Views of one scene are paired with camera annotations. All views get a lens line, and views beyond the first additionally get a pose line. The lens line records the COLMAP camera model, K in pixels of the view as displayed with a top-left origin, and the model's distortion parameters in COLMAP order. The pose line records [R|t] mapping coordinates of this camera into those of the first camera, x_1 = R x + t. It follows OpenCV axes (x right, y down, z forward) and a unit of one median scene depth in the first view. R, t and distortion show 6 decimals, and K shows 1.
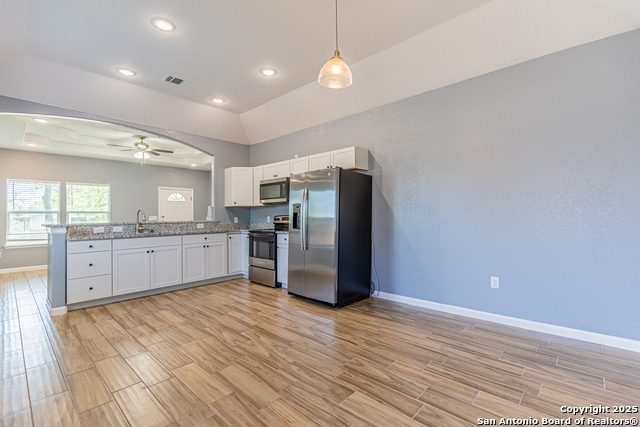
lens RADIAL K [[289.3, 0, 323.8], [0, 289.3, 213.4], [0, 0, 1]] dist [0.009519, 0.001137]
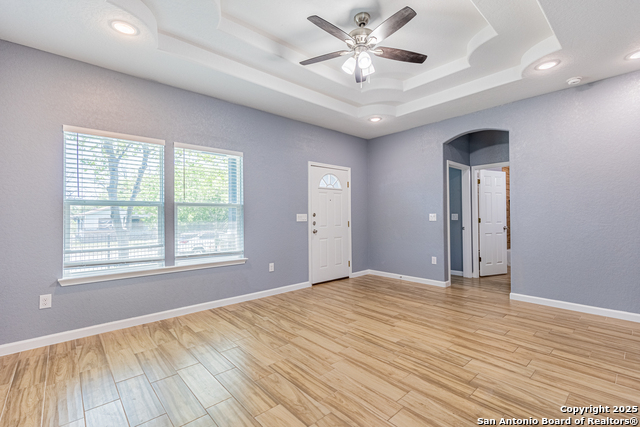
lens RADIAL K [[289.3, 0, 322.0], [0, 289.3, 216.0], [0, 0, 1]] dist [0.009519, 0.001137]
pose [[0.995612, 0.008042, -0.093231, -0.995415], [-0.007356, 0.999943, 0.007699, 0.017465], [0.093287, -0.006980, 0.995615, 0.908103]]
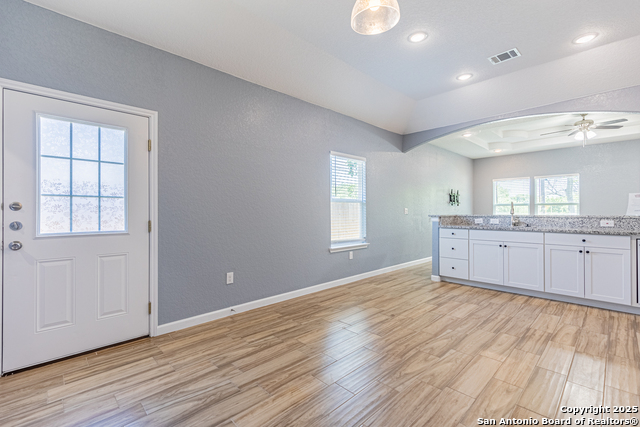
lens RADIAL K [[289.3, 0, 324.2], [0, 289.3, 212.0], [0, 0, 1]] dist [0.009519, 0.001137]
pose [[-0.050376, 0.015651, -0.998608, 0.383842], [0.010327, 0.999832, 0.015149, -0.001225], [0.998677, -0.009550, -0.050529, 0.457816]]
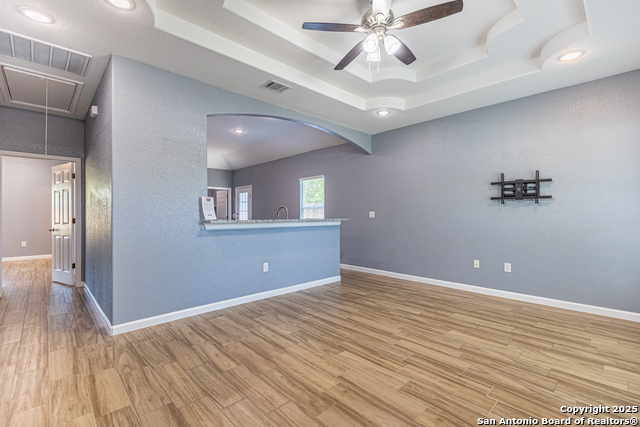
lens RADIAL K [[289.3, 0, 323.0], [0, 289.3, 212.0], [0, 0, 1]] dist [0.009519, 0.001137]
pose [[-0.997949, 0.019495, 0.060976, -0.888934], [0.018509, 0.999689, -0.016696, 0.027038], [-0.061282, -0.015533, -0.998000, 2.141417]]
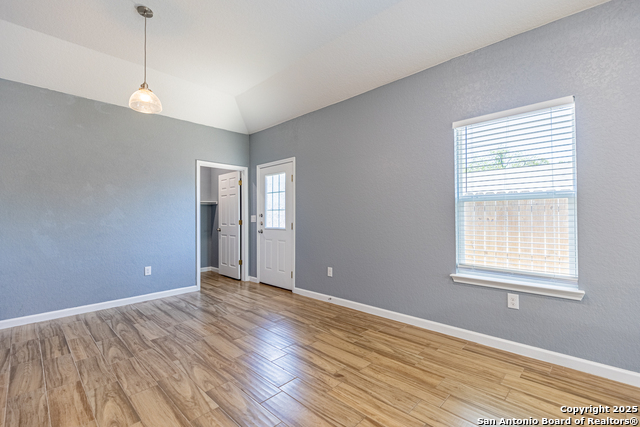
lens RADIAL K [[289.3, 0, 320.6], [0, 289.3, 213.6], [0, 0, 1]] dist [0.009519, 0.001137]
pose [[-0.999207, 0.020910, 0.033874, -0.363587], [0.020315, 0.999635, -0.017815, 0.010045], [-0.034234, -0.017113, -0.999267, 1.099419]]
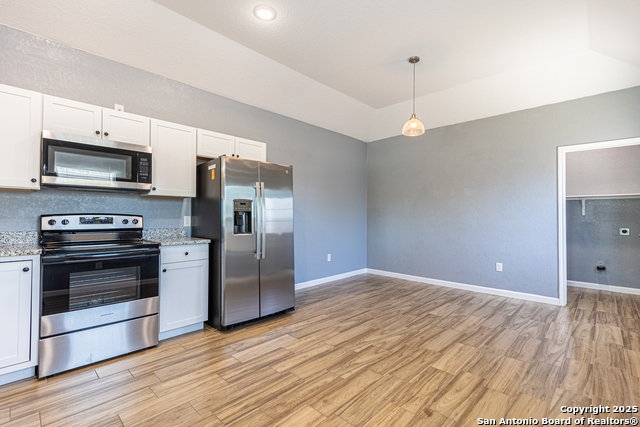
lens RADIAL K [[289.3, 0, 322.6], [0, 289.3, 213.2], [0, 0, 1]] dist [0.009519, 0.001137]
pose [[0.024326, 0.020686, 0.999490, -0.785862], [-0.012997, 0.999708, -0.020374, 0.013161], [-0.999620, -0.012495, 0.024587, 0.735629]]
